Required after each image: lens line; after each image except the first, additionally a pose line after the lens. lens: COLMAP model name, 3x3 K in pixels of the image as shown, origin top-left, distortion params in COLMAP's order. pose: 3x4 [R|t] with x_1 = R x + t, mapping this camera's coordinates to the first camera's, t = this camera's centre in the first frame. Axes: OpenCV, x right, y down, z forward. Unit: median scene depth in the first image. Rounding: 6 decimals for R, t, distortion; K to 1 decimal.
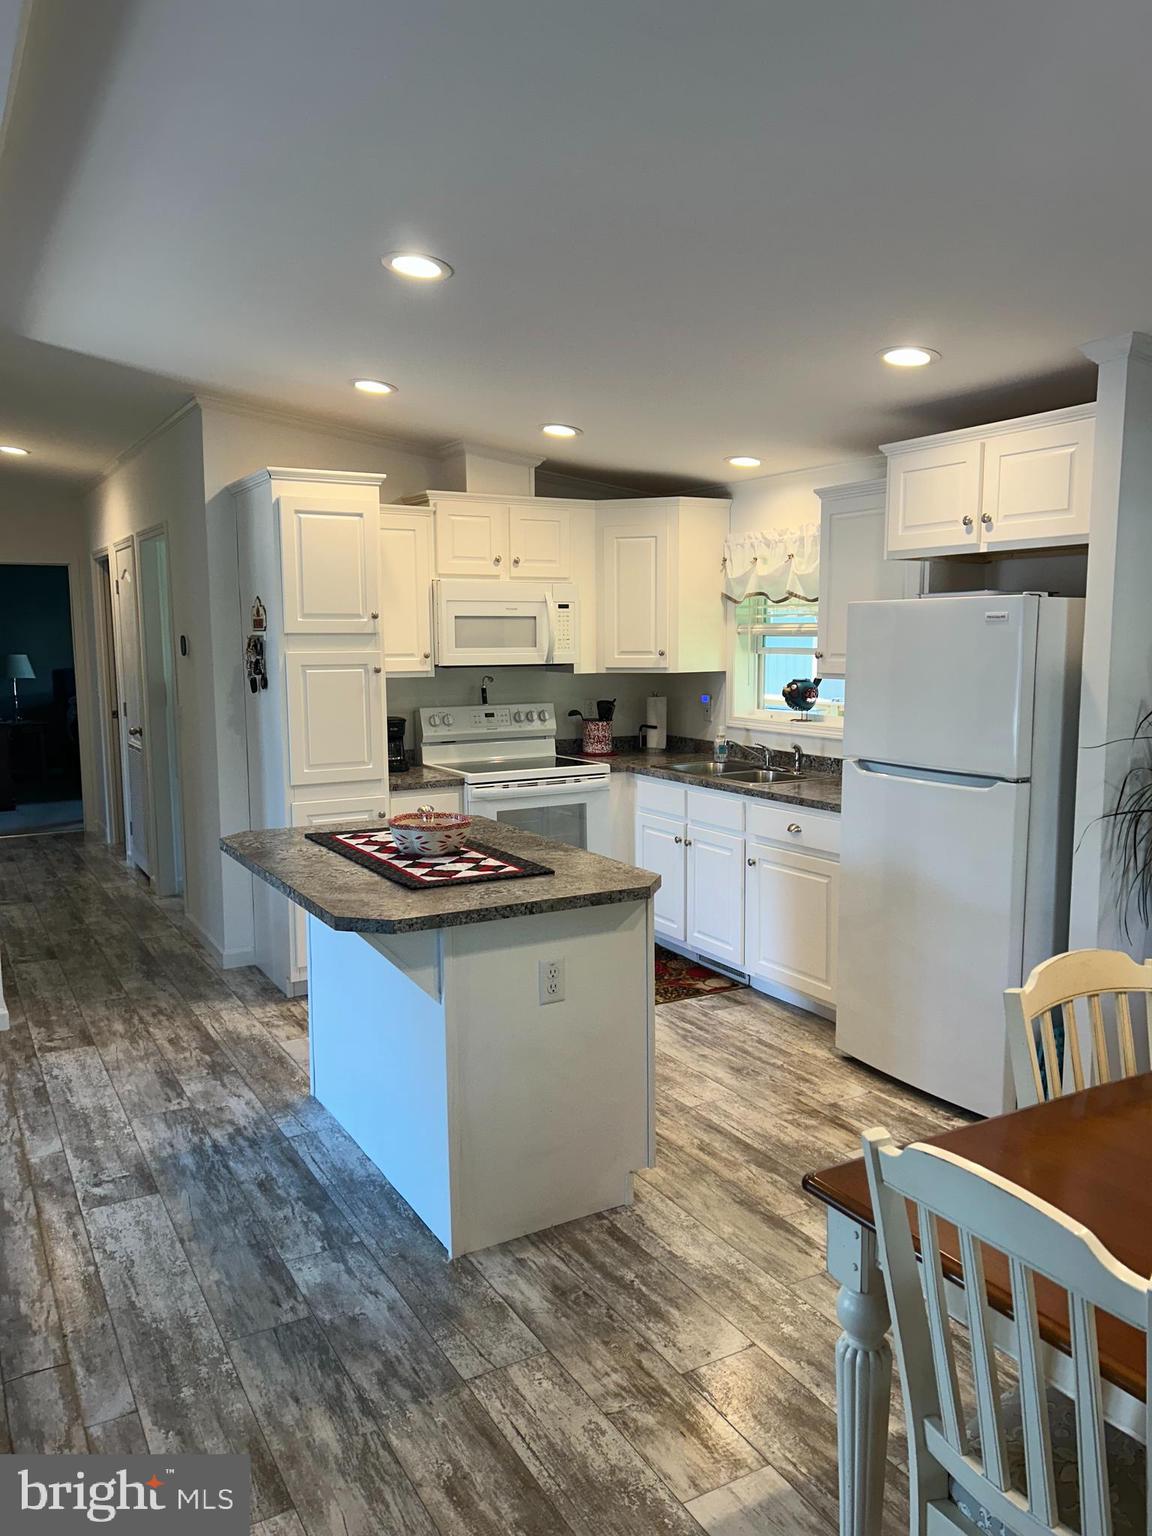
lens RADIAL K [[1119.1, 0, 576.0], [0, 1119.1, 768.0], [0, 0, 1]] dist [-0.001561, -0.059779]
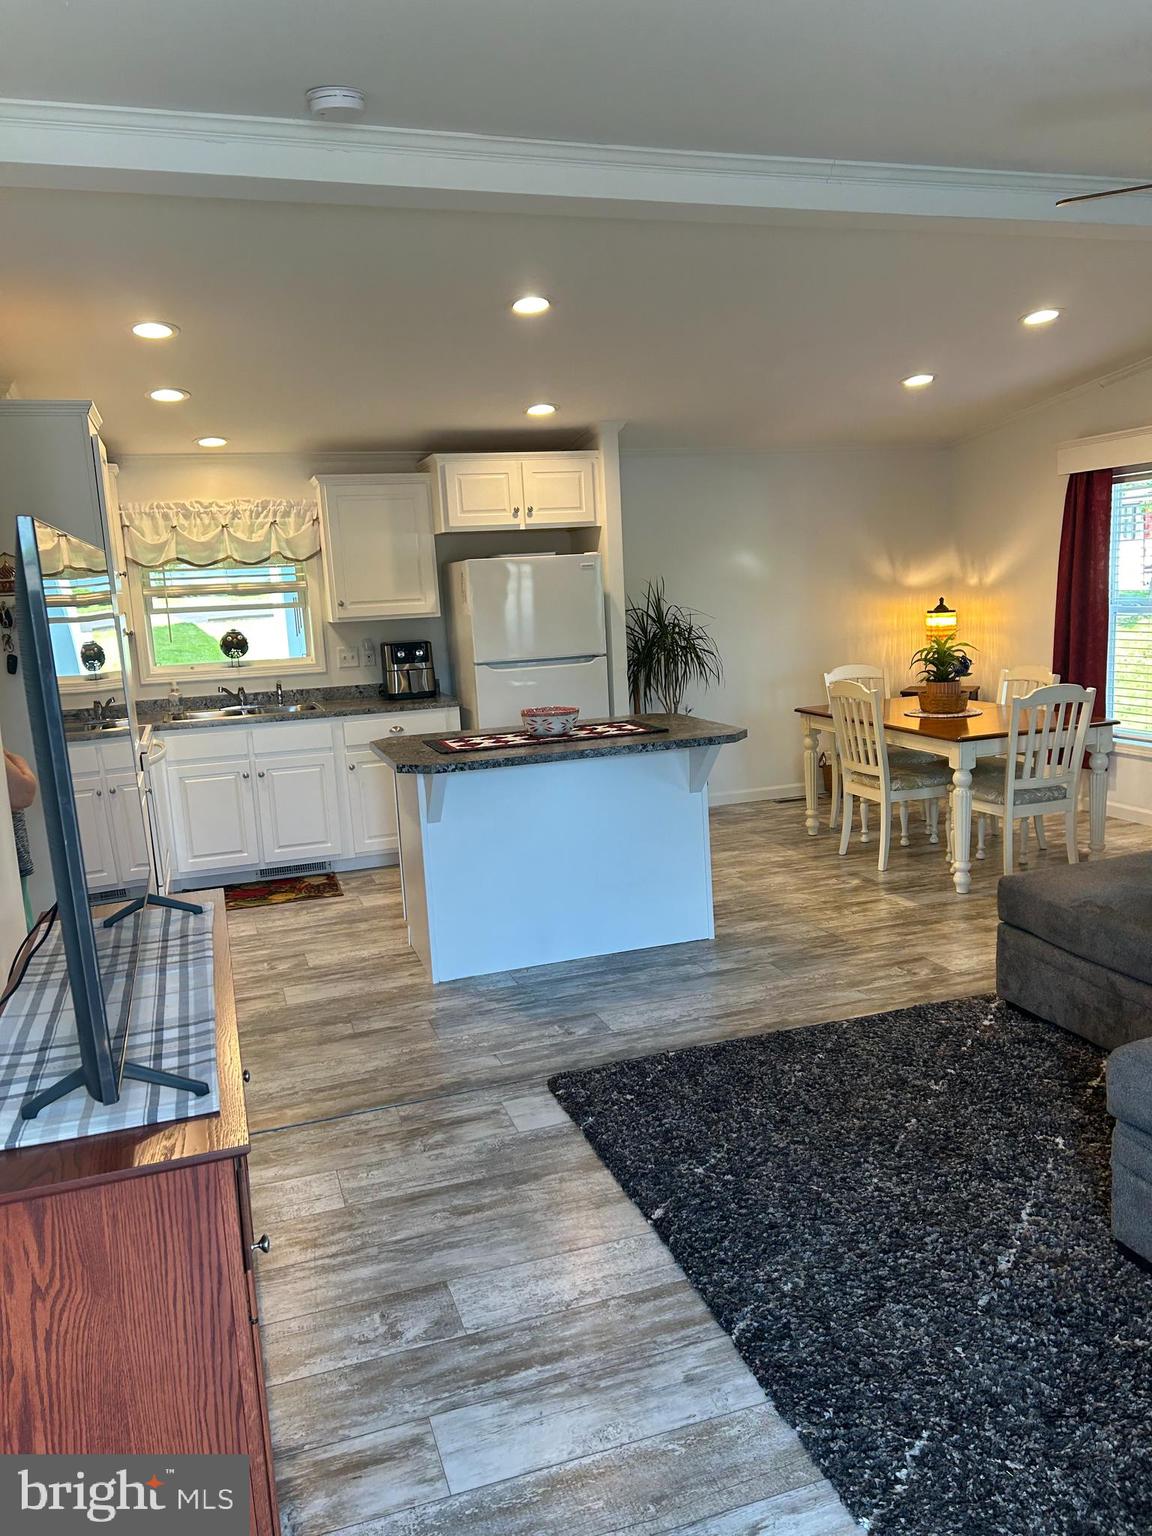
lens RADIAL K [[1137.0, 0, 576.0], [0, 1137.0, 768.0], [0, 0, 1]] dist [-0.004779, -0.011308]
pose [[0.218191, -0.166279, 0.961636, -1.410532], [0.164796, 0.977505, 0.131631, -0.058828], [-0.961891, 0.129753, 0.240685, 0.601472]]
